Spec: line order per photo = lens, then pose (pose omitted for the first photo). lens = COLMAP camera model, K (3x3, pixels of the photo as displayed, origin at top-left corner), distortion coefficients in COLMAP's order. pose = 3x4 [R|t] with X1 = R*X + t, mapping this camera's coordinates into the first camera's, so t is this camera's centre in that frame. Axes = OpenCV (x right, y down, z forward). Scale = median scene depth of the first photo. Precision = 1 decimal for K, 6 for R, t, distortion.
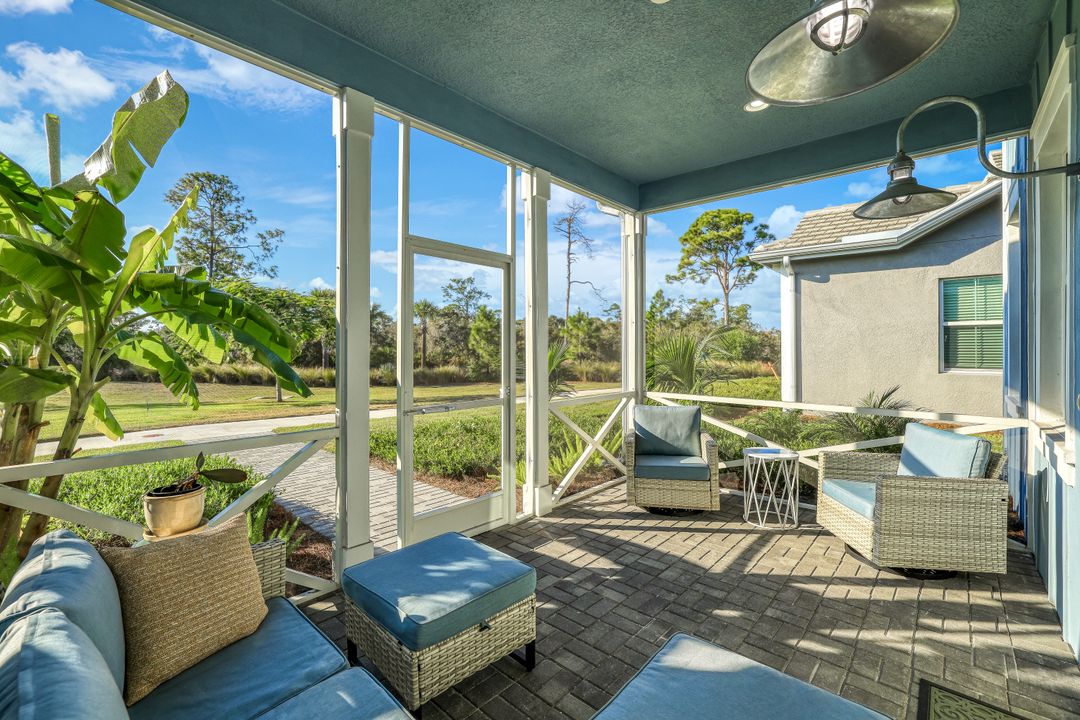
lens RADIAL K [[480.9, 0, 536.0], [0, 480.9, 358.8], [0, 0, 1]] dist [-0.030731, 0.005407]
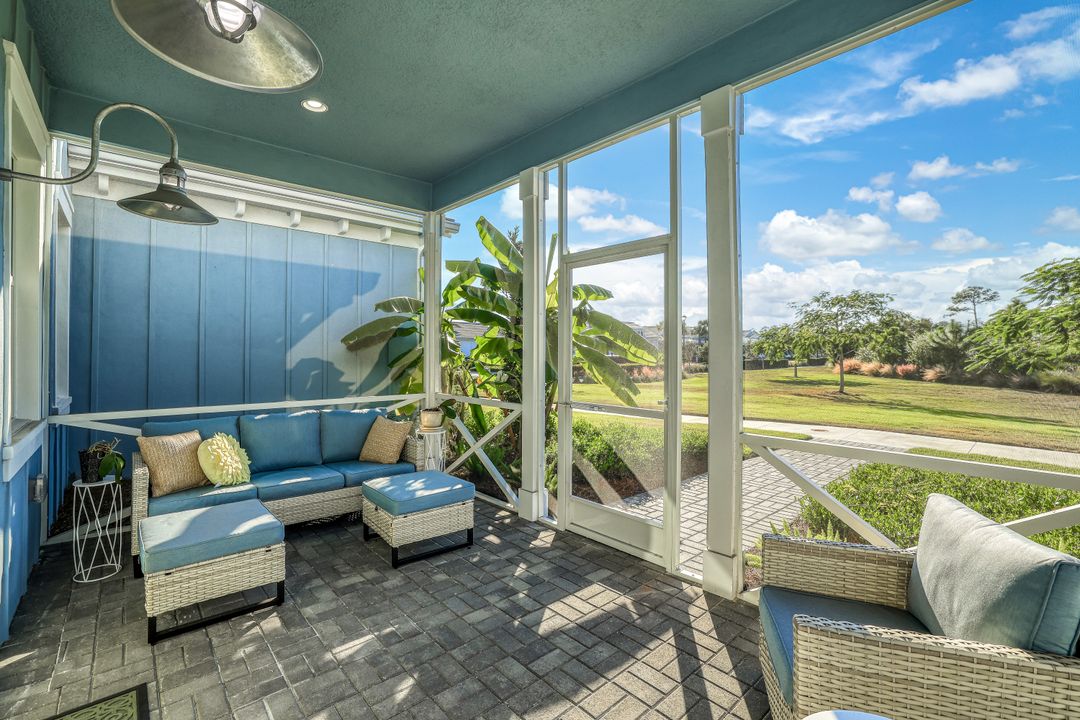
lens RADIAL K [[480.9, 0, 522.9], [0, 480.9, 352.4], [0, 0, 1]] dist [-0.030731, 0.005407]
pose [[-0.136651, 0.001618, -0.990618, 0.757509], [-0.023195, 0.999719, 0.004833, -0.014599], [0.990348, 0.023638, -0.136576, 0.856254]]
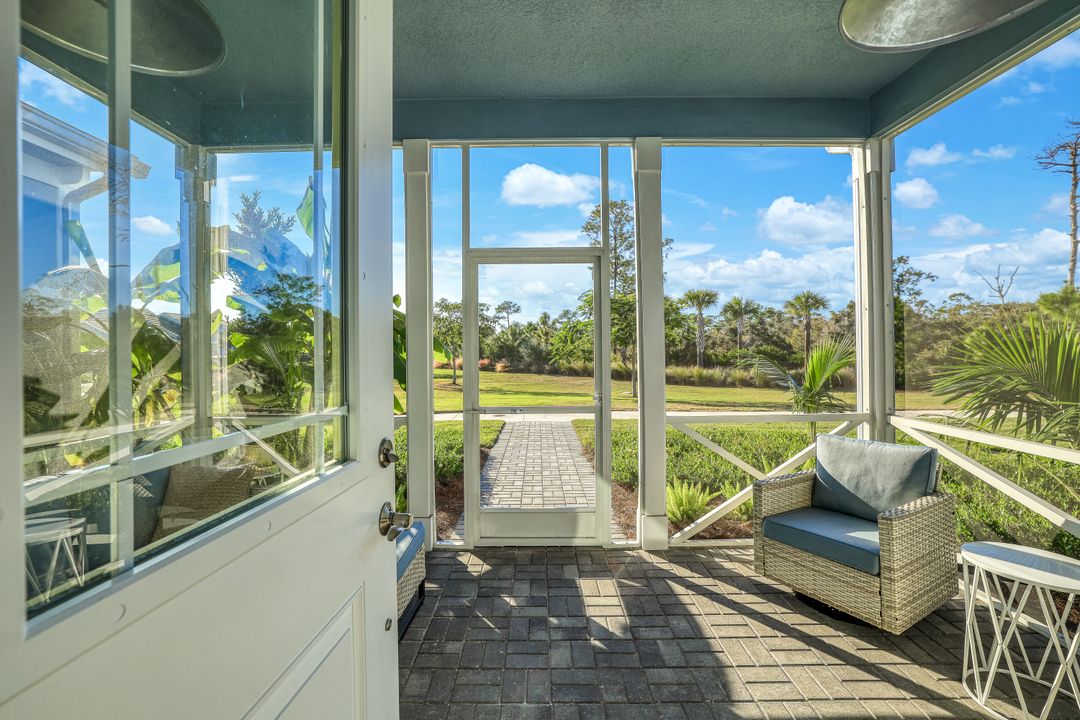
lens RADIAL K [[480.9, 0, 528.1], [0, 480.9, 350.4], [0, 0, 1]] dist [-0.030731, 0.005407]
pose [[0.656727, -0.003496, -0.754120, 0.525454], [-0.007358, 0.999912, -0.011044, -0.009786], [0.754092, 0.012801, 0.656644, 0.305621]]
